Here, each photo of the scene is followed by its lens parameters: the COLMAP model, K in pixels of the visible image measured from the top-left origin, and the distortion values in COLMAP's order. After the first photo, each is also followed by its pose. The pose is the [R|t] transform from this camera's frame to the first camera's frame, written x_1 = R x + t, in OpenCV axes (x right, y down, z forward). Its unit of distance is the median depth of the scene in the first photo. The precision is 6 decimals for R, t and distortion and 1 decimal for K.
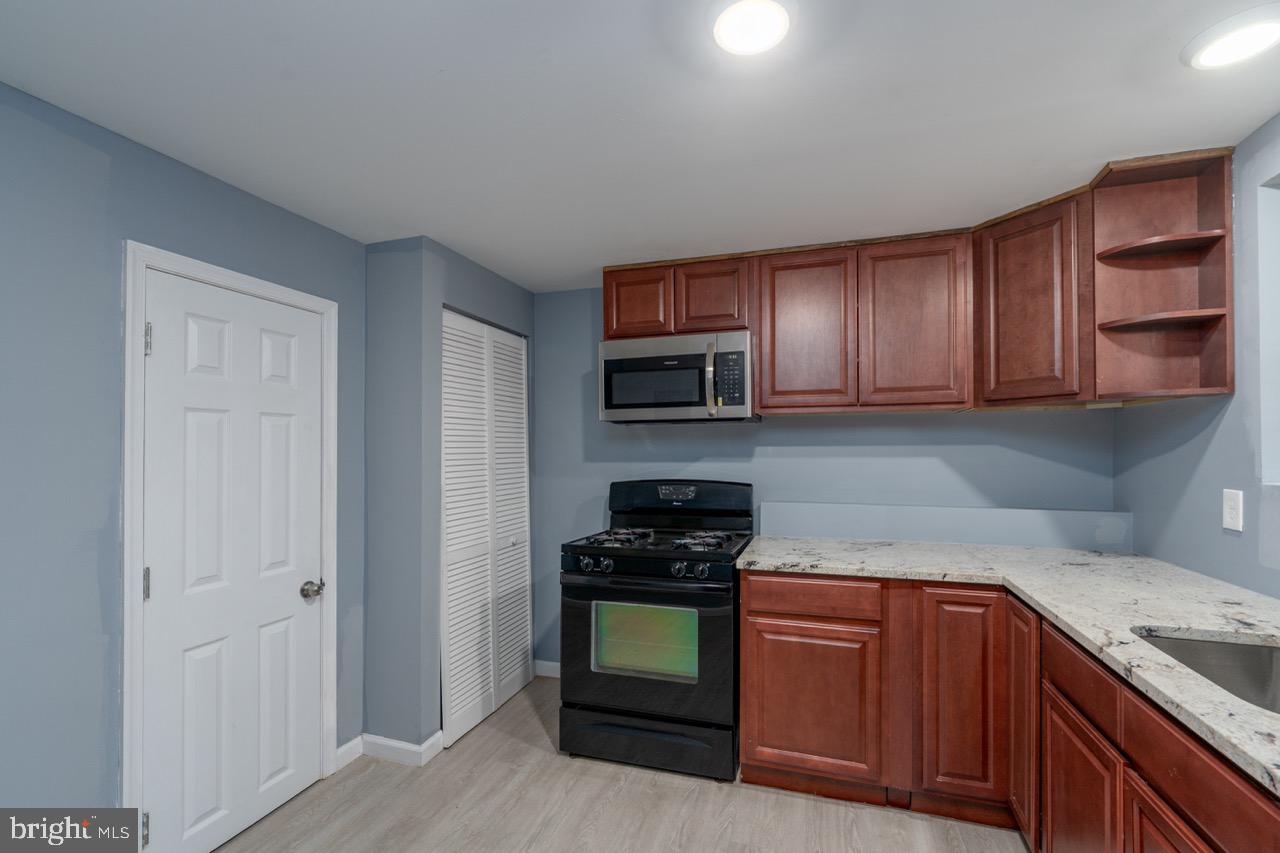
lens RADIAL K [[534.7, 0, 606.0], [0, 534.7, 444.6], [0, 0, 1]] dist [0.001100, -0.000522]
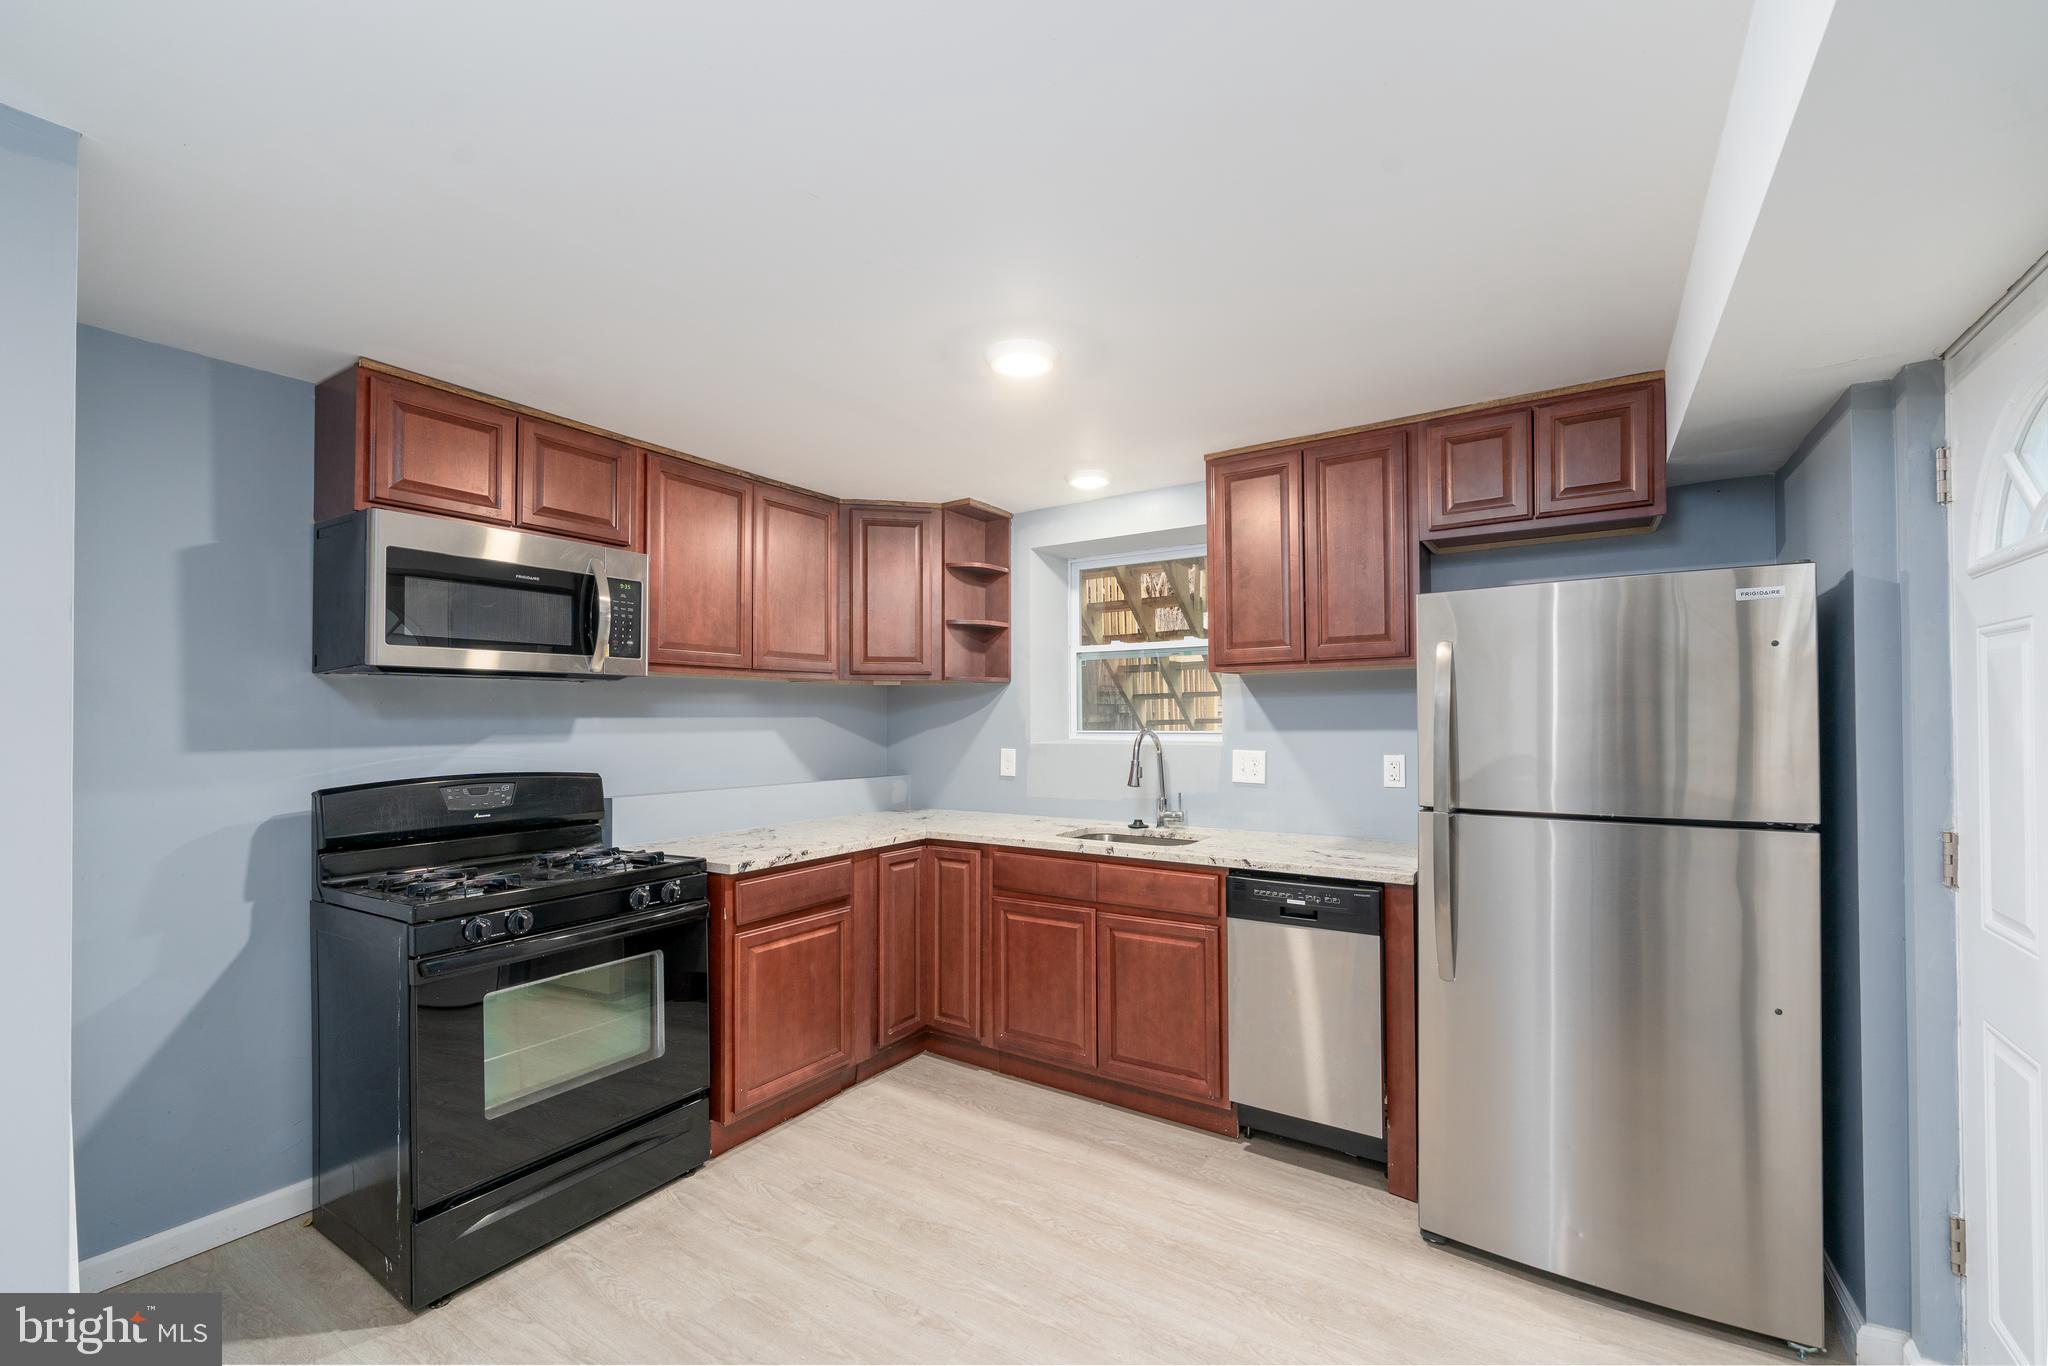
lens RADIAL K [[855.6, 0, 1042.9], [0, 855.6, 715.2], [0, 0, 1]] dist [0.001100, -0.000522]
pose [[0.258778, 0.008168, 0.965902, -0.841069], [-0.004327, 0.999964, -0.007297, 0.008052], [-0.965927, -0.002292, 0.258804, 0.244420]]
